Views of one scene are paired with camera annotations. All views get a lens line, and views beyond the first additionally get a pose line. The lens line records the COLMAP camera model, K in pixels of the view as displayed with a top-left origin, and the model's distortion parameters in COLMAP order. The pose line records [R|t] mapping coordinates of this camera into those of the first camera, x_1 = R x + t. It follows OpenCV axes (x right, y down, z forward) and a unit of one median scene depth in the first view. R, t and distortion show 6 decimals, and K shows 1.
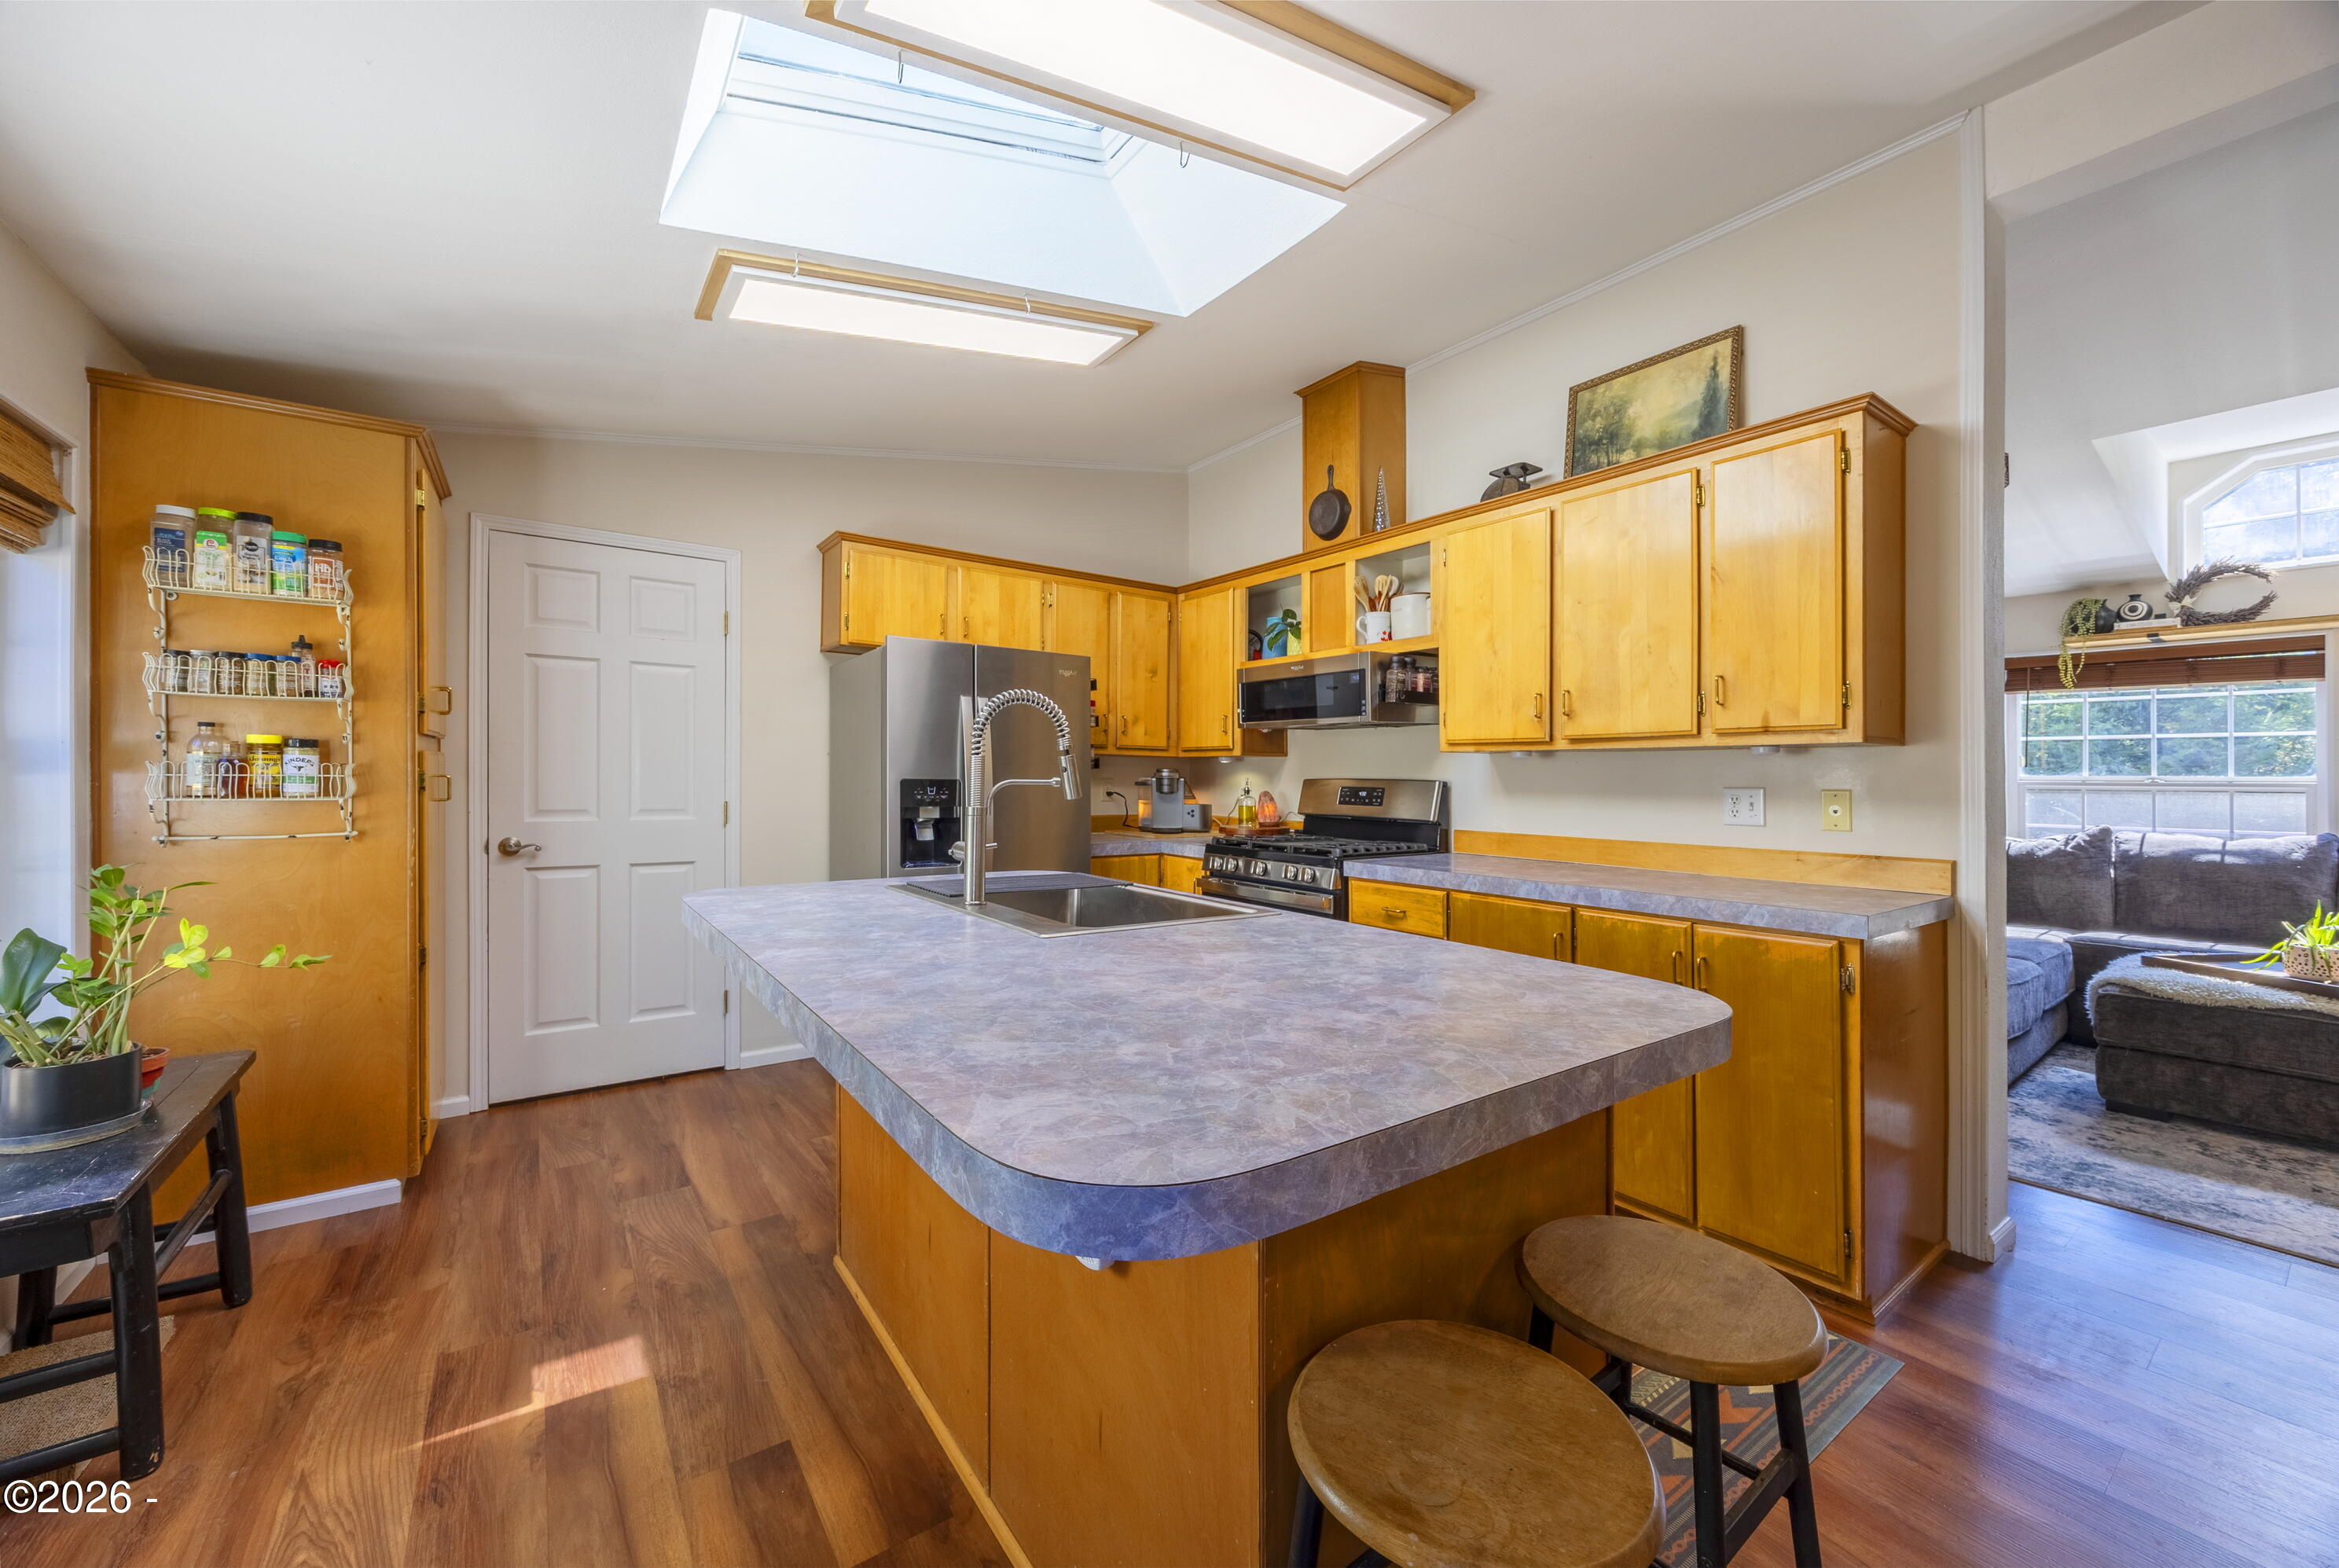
lens RADIAL K [[889.1, 0, 1174.6], [0, 889.1, 772.4], [0, 0, 1]] dist [-0.000611, -0.000079]
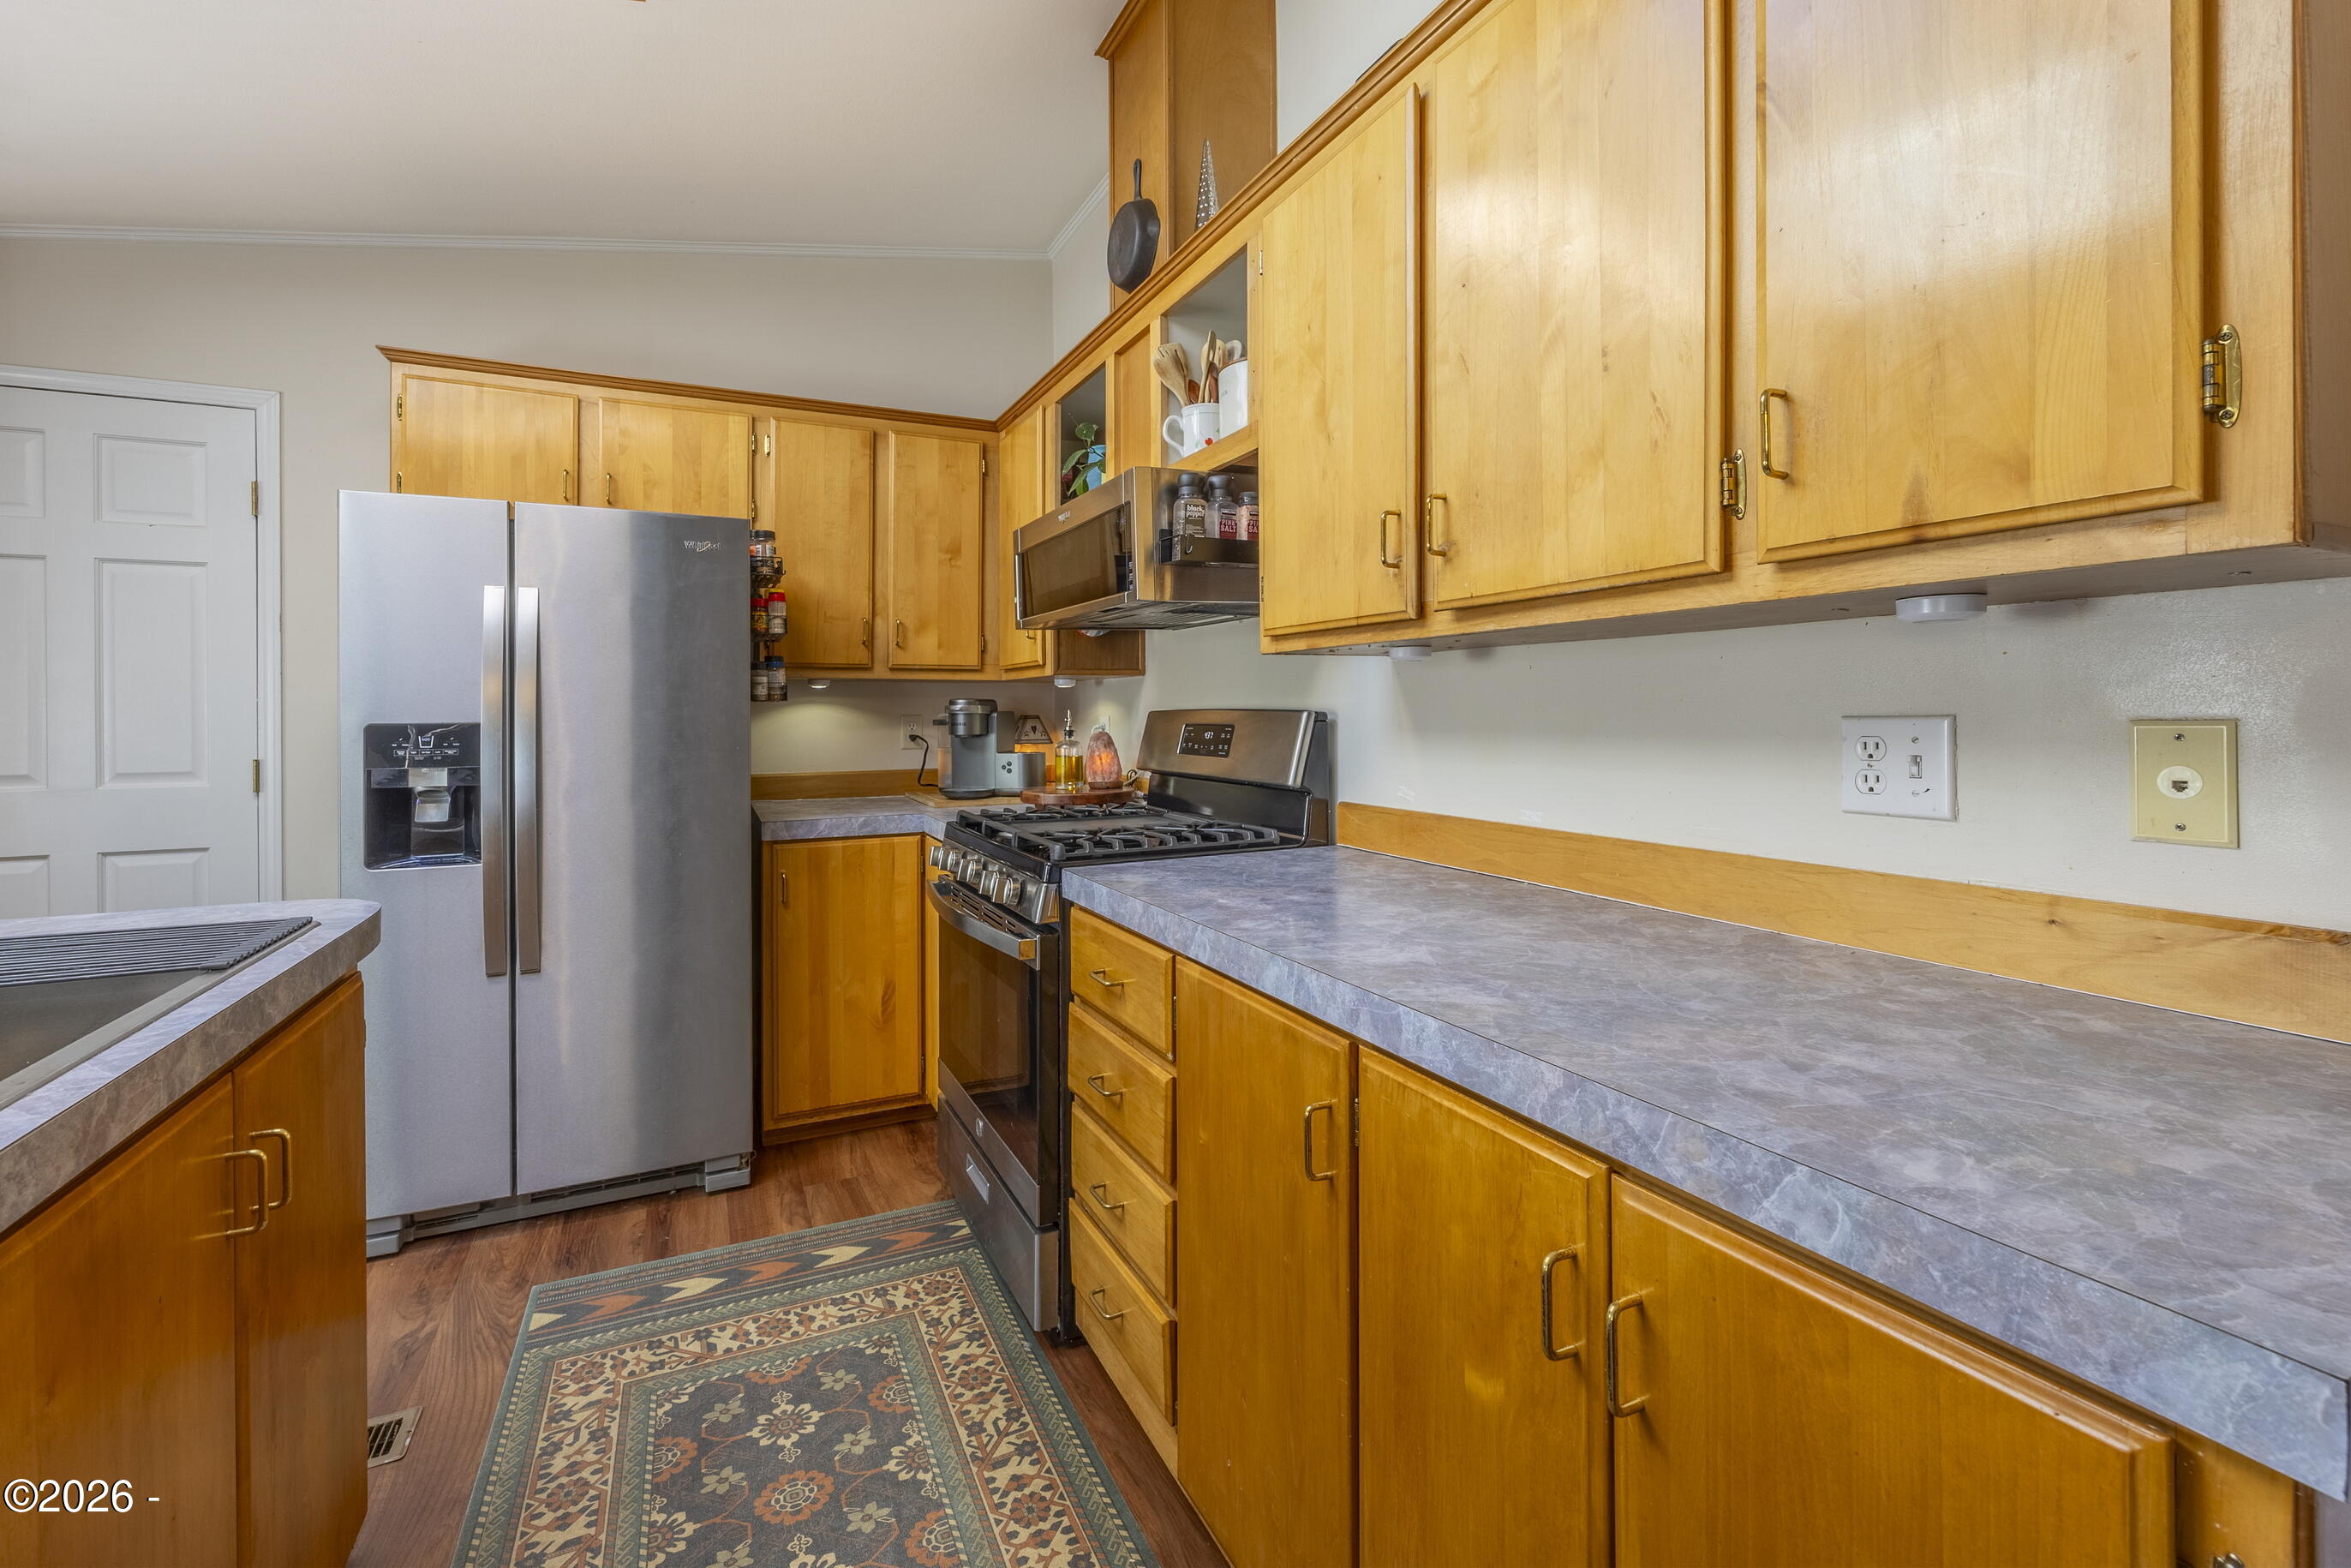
lens RADIAL K [[973.9, 0, 1129.3], [0, 973.9, 727.0], [0, 0, 1]] dist [-0.001684, 0.000120]
pose [[0.980434, -0.014745, -0.196294, 0.327790], [0.019018, 0.999621, 0.019899, 0.005773], [0.195926, -0.023243, 0.980343, 0.432590]]
